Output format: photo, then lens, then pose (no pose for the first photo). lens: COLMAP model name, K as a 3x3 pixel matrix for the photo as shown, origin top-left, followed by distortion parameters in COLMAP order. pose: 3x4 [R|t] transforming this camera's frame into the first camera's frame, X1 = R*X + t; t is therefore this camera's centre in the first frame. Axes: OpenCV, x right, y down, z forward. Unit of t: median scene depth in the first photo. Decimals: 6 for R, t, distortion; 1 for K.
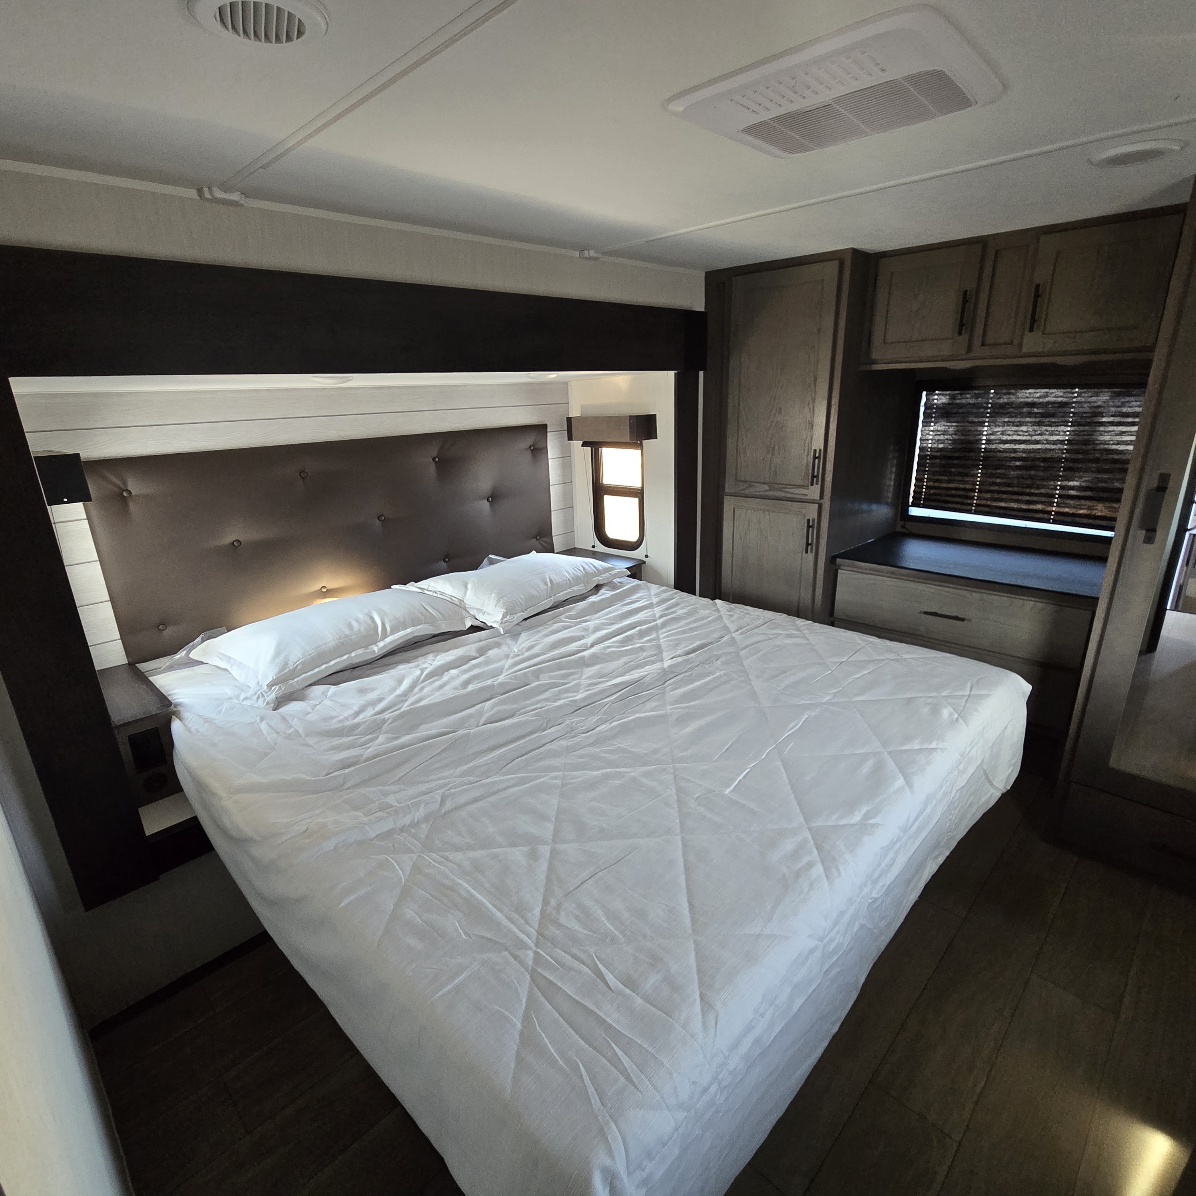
lens RADIAL K [[654.1, 0, 592.9], [0, 654.1, 605.1], [0, 0, 1]] dist [0.000758, 0.000459]
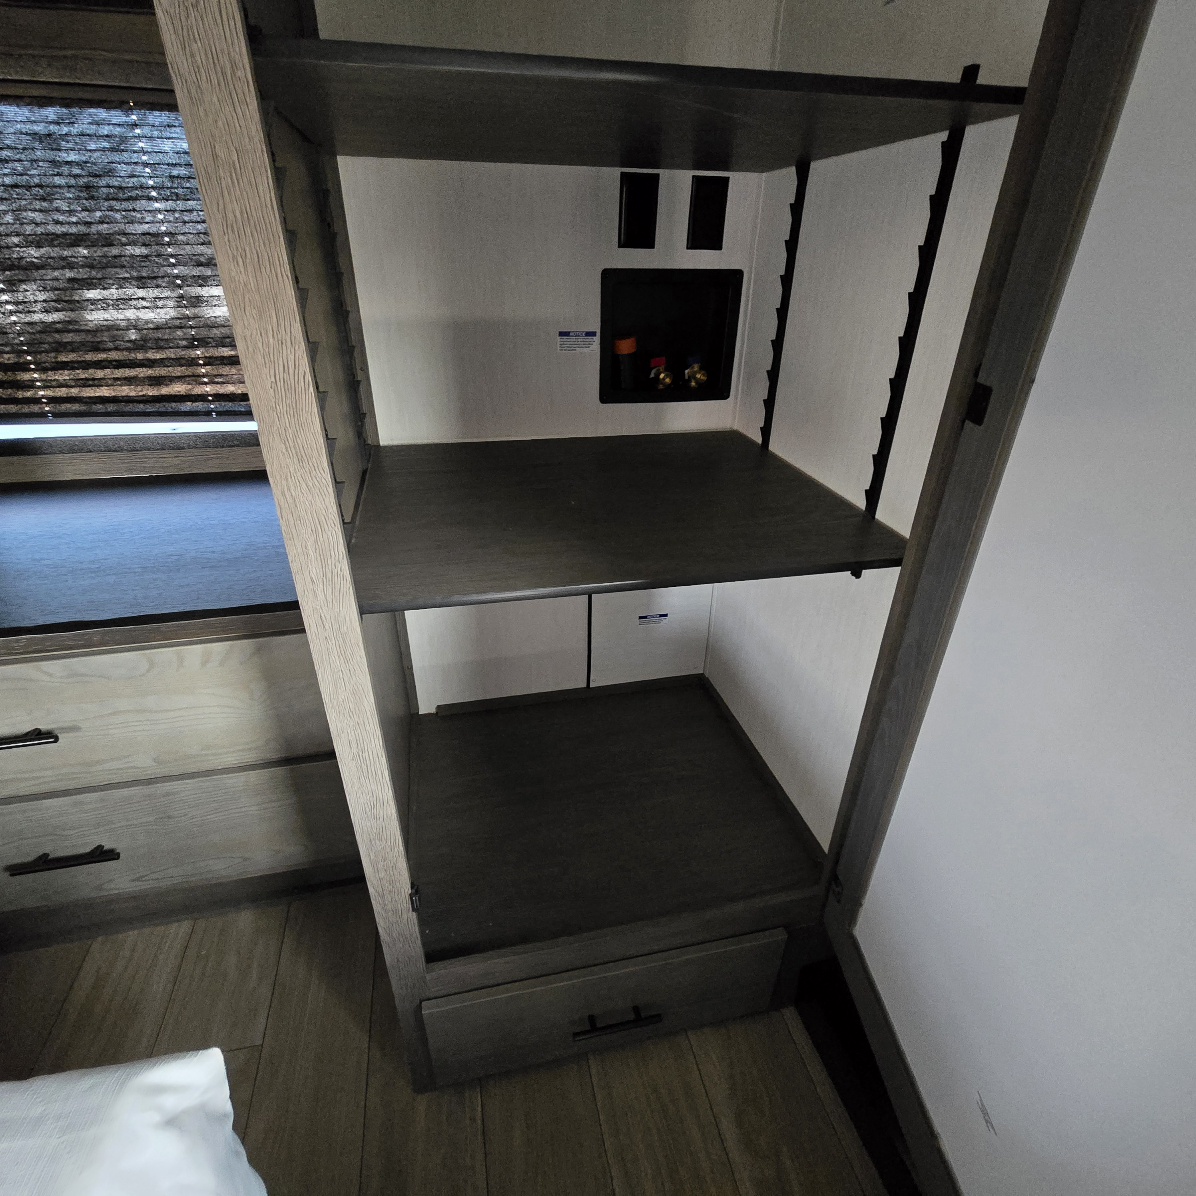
lens RADIAL K [[654.1, 0, 600.4], [0, 654.1, 606.6], [0, 0, 1]] dist [0.000758, 0.000459]
pose [[0.524515, -0.381910, 0.760939, 0.427085], [0.239291, 0.923850, 0.298732, -0.073009], [-0.817082, 0.025396, 0.575961, 0.483568]]
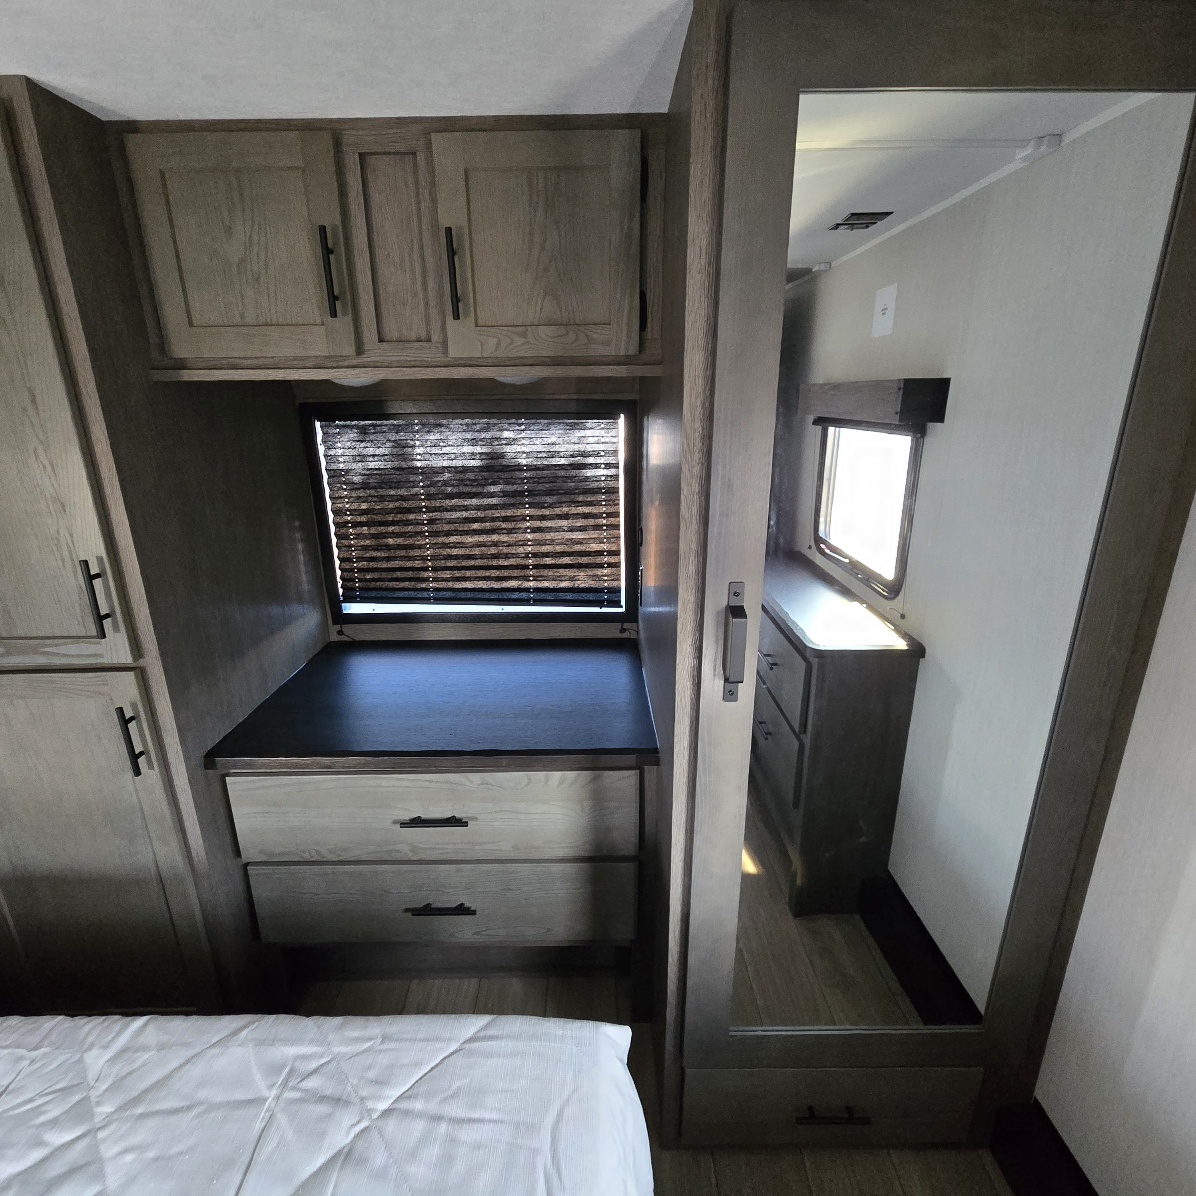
lens RADIAL K [[654.1, 0, 598.0], [0, 654.1, 610.0], [0, 0, 1]] dist [0.000758, 0.000459]
pose [[0.703821, -0.202122, 0.681016, 0.266171], [0.214809, 0.974343, 0.067177, -0.154645], [-0.677121, 0.099007, 0.729181, 0.437326]]
